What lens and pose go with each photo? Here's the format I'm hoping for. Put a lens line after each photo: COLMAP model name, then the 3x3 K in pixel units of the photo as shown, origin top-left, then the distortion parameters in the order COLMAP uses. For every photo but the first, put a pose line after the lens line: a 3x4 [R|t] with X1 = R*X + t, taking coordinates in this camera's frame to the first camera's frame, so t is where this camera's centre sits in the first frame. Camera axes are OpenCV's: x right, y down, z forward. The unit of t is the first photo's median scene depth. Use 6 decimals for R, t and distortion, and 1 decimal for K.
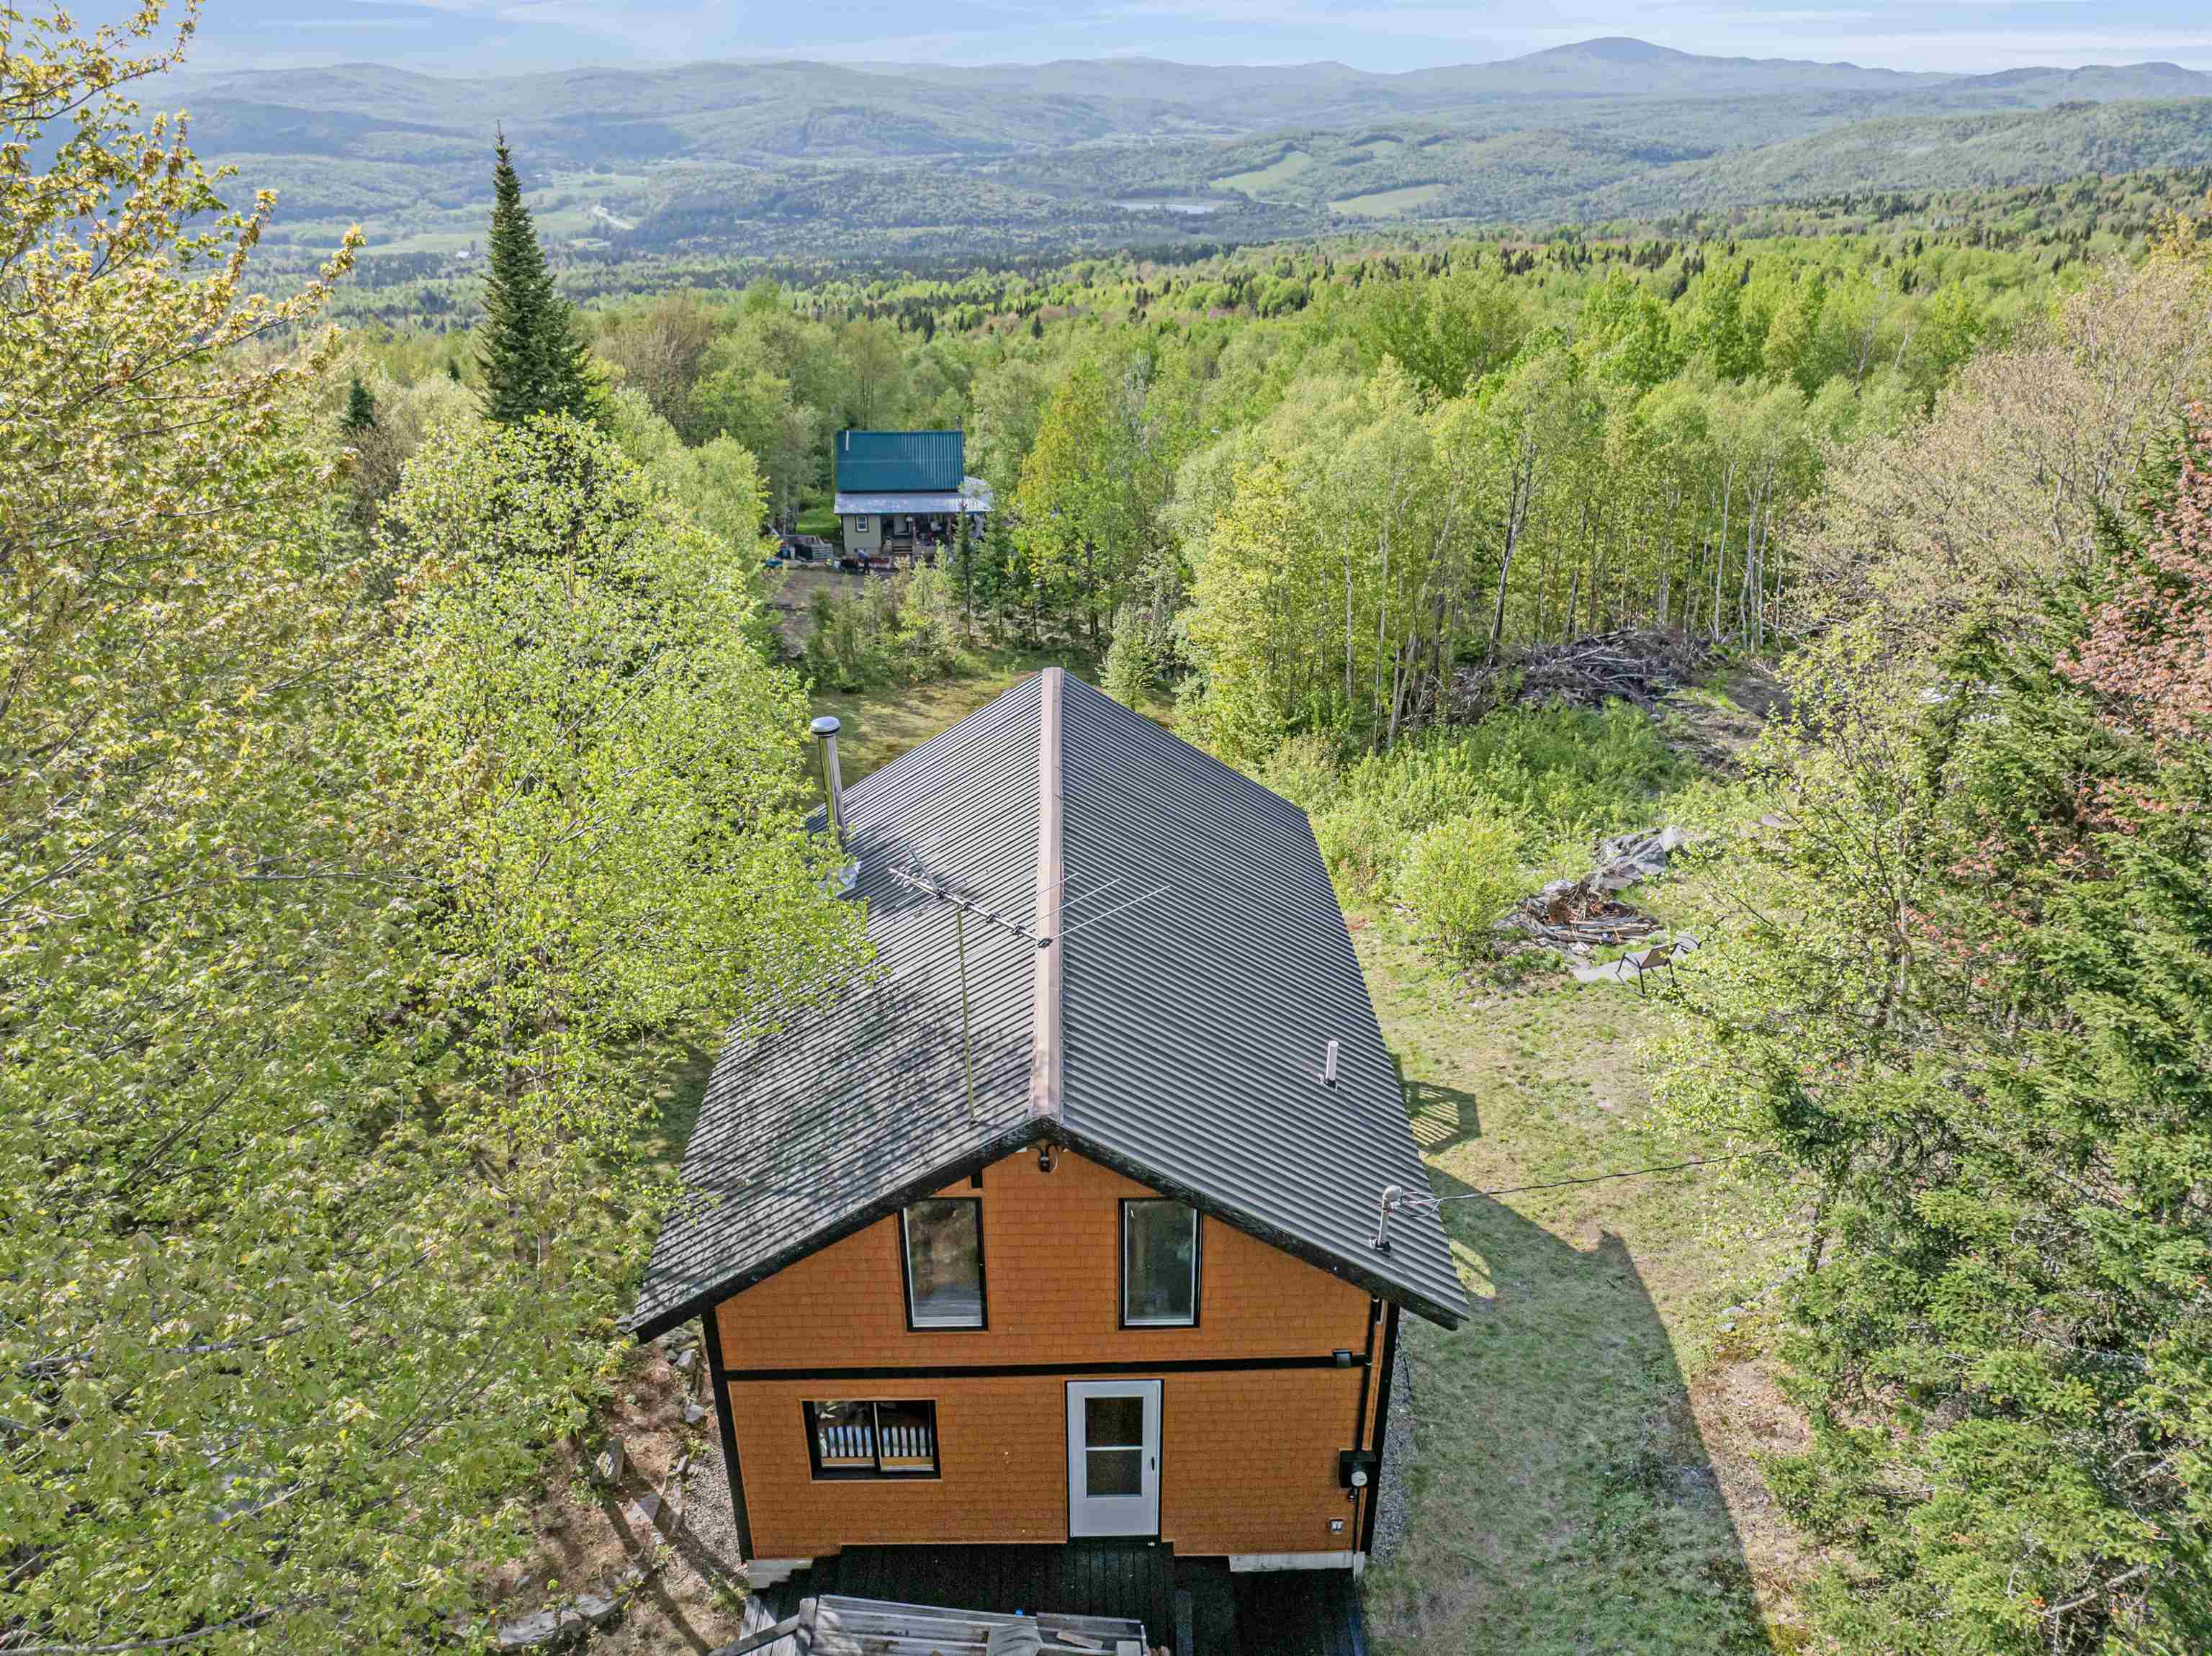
lens RADIAL K [[1543.9, 0, 1106.0], [0, 1543.9, 828.0], [0, 0, 1]] dist [-0.033660, 0.003060]
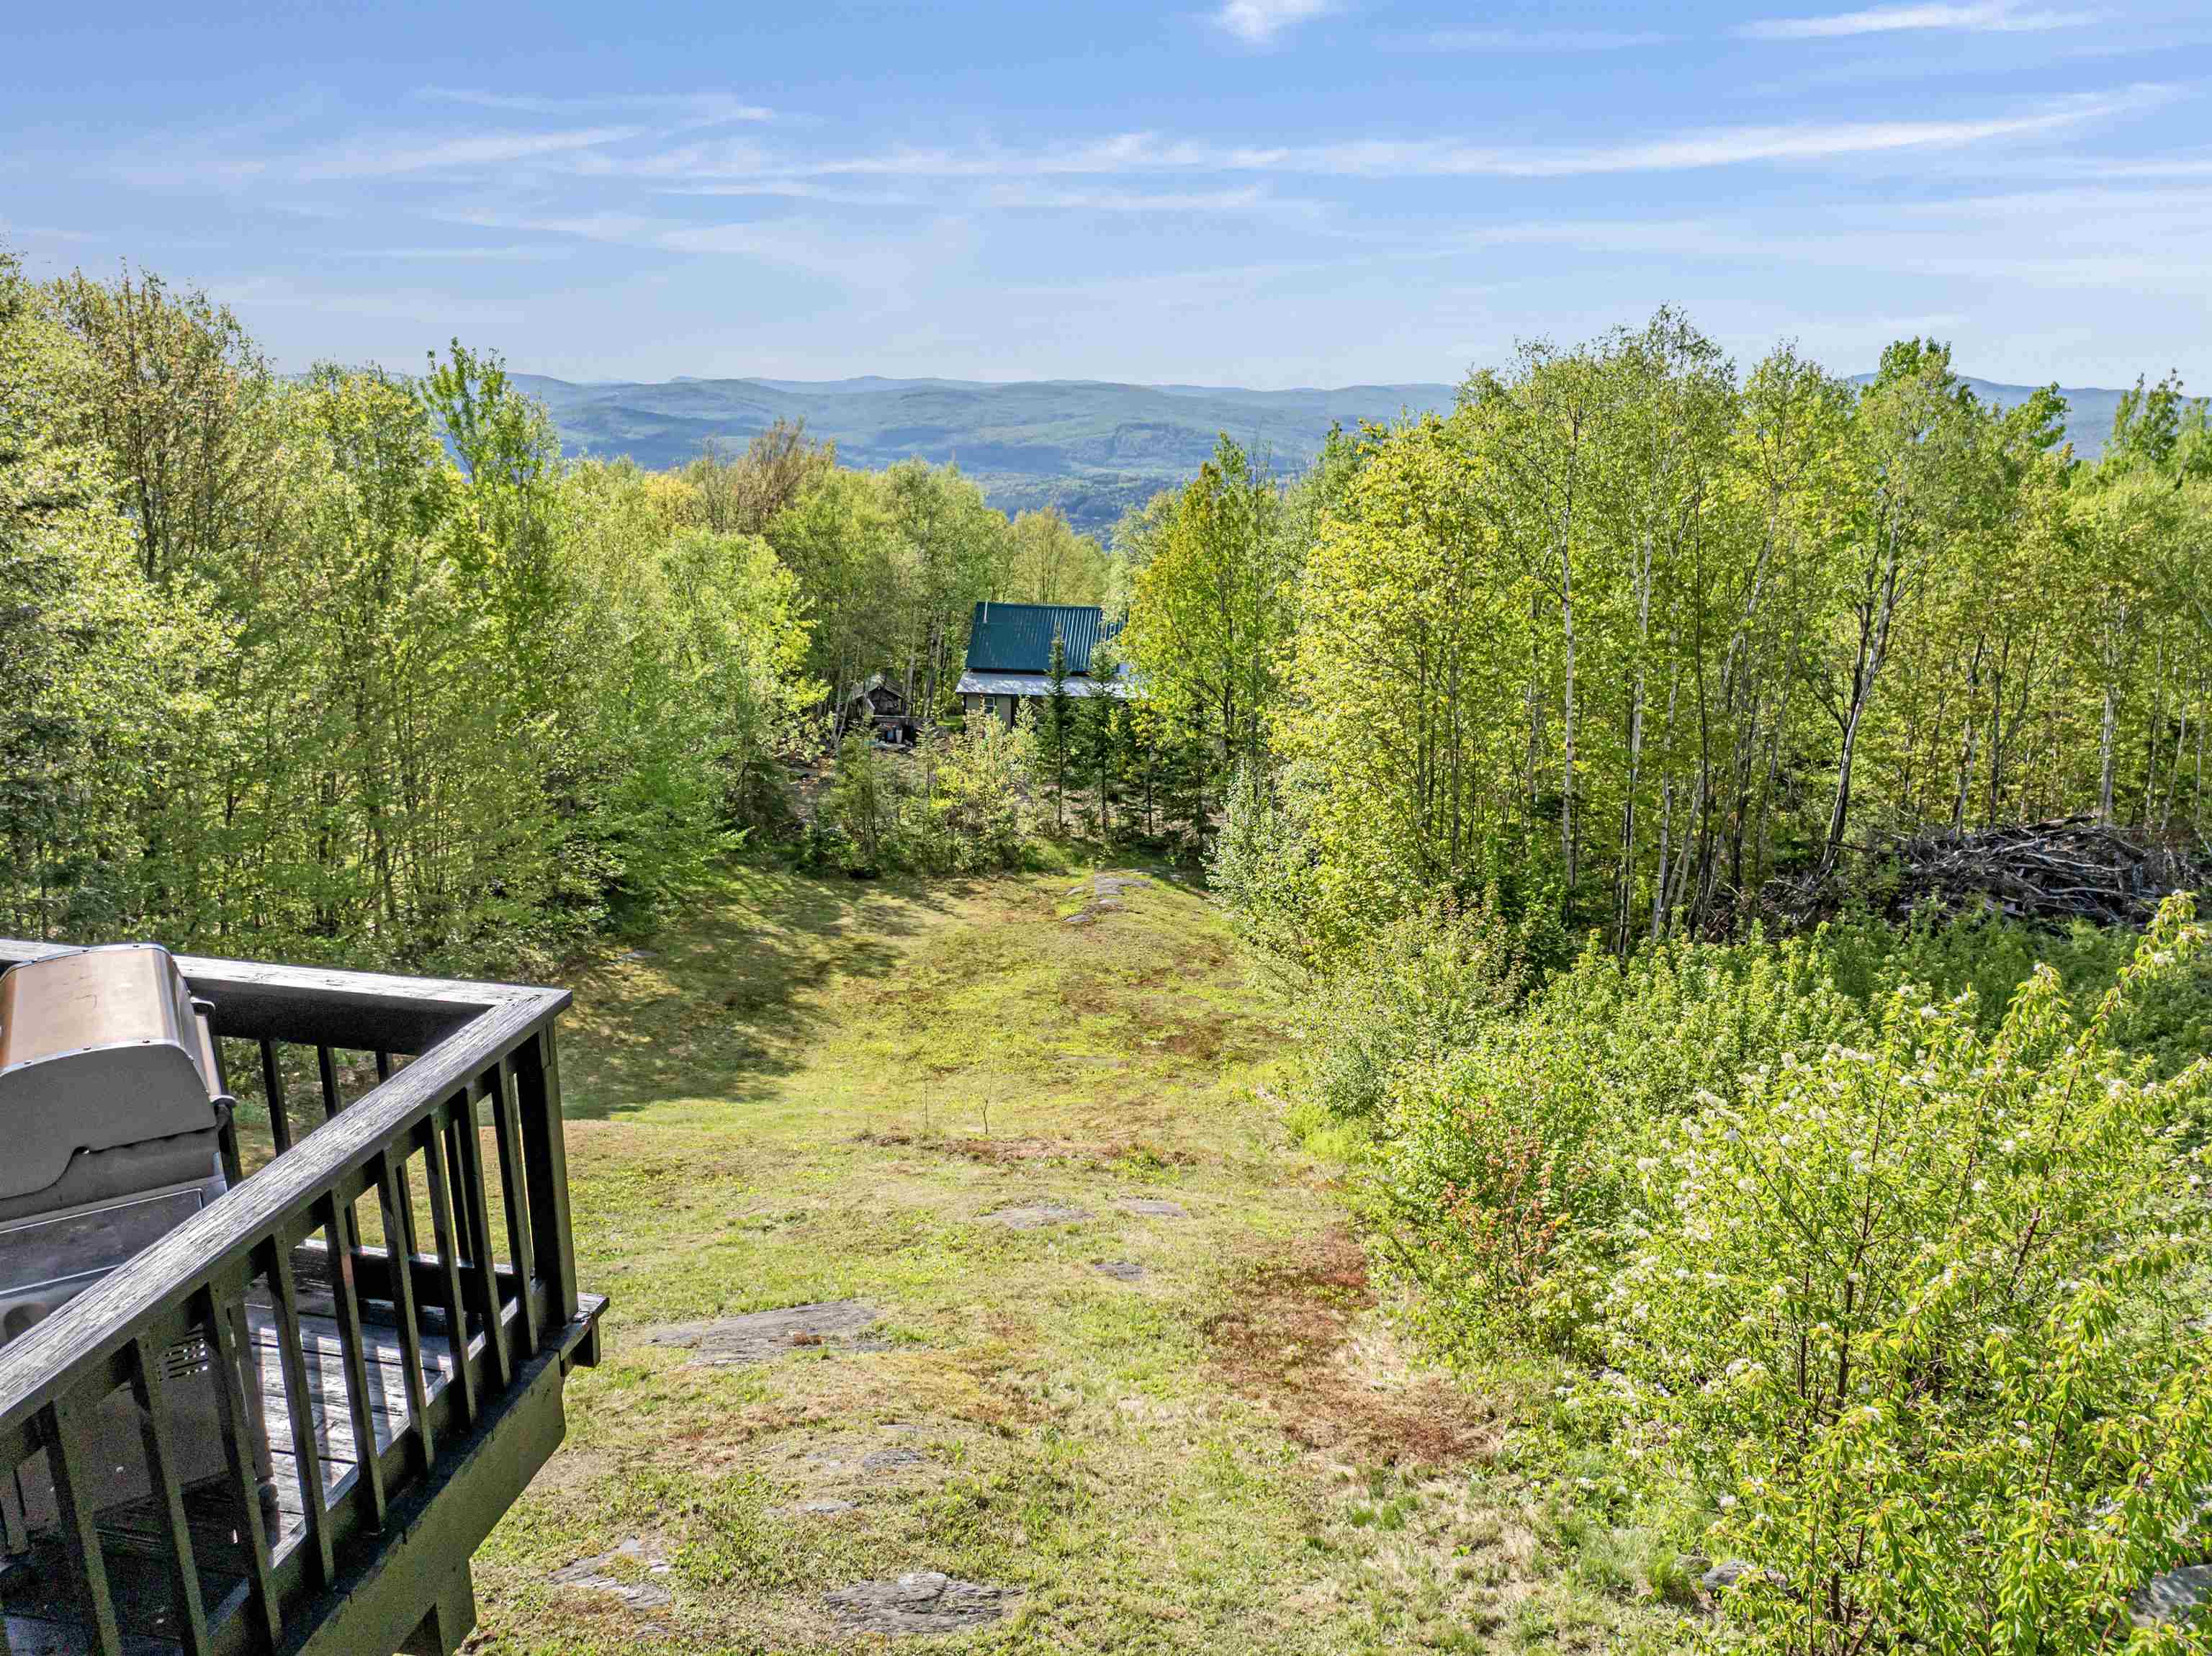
lens RADIAL K [[1551.6, 0, 1109.1], [0, 1551.6, 821.0], [0, 0, 1]] dist [-0.041102, 0.003509]
pose [[0.983908, 0.053539, -0.170466, 0.154947], [-0.084715, 0.979783, -0.181242, 0.013320], [0.157316, 0.192766, 0.968552, 0.773550]]
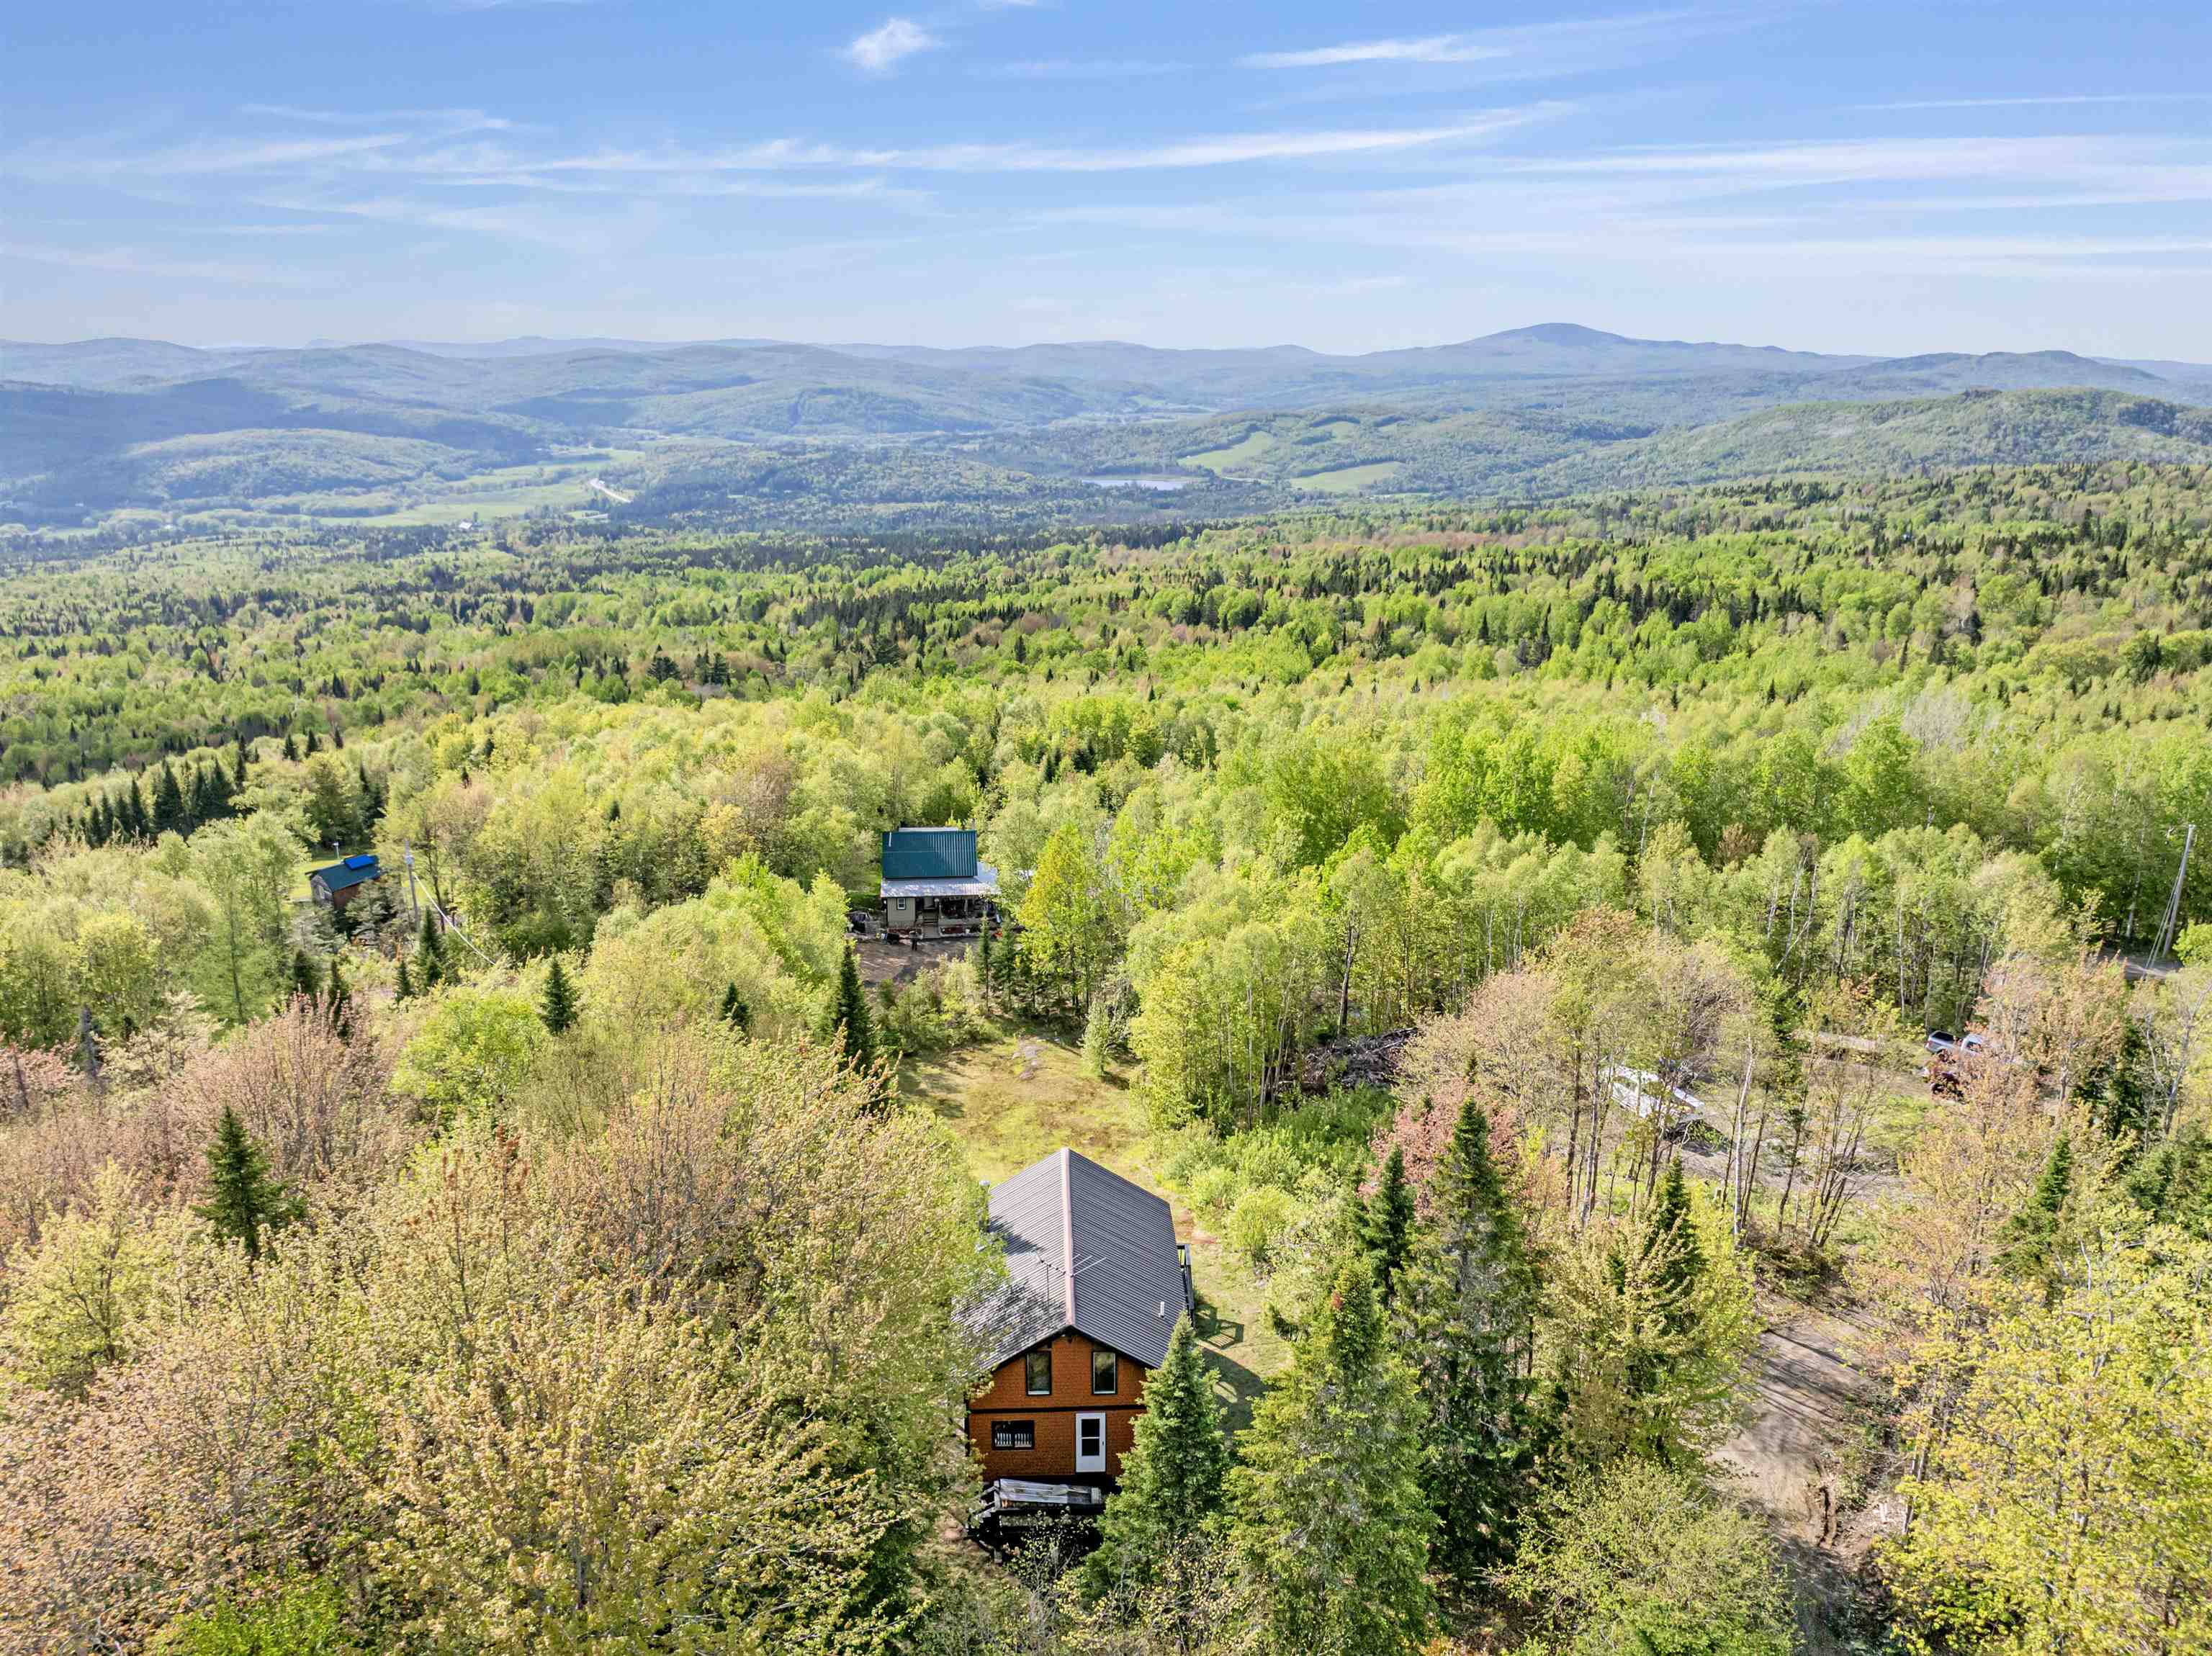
lens RADIAL K [[1543.9, 0, 1106.0], [0, 1543.9, 828.0], [0, 0, 1]] dist [-0.033660, 0.003060]
pose [[0.999869, -0.002655, 0.015938, -0.005023], [0.005165, 0.987166, -0.159611, -0.157925], [-0.015310, 0.159672, 0.987051, -1.124428]]
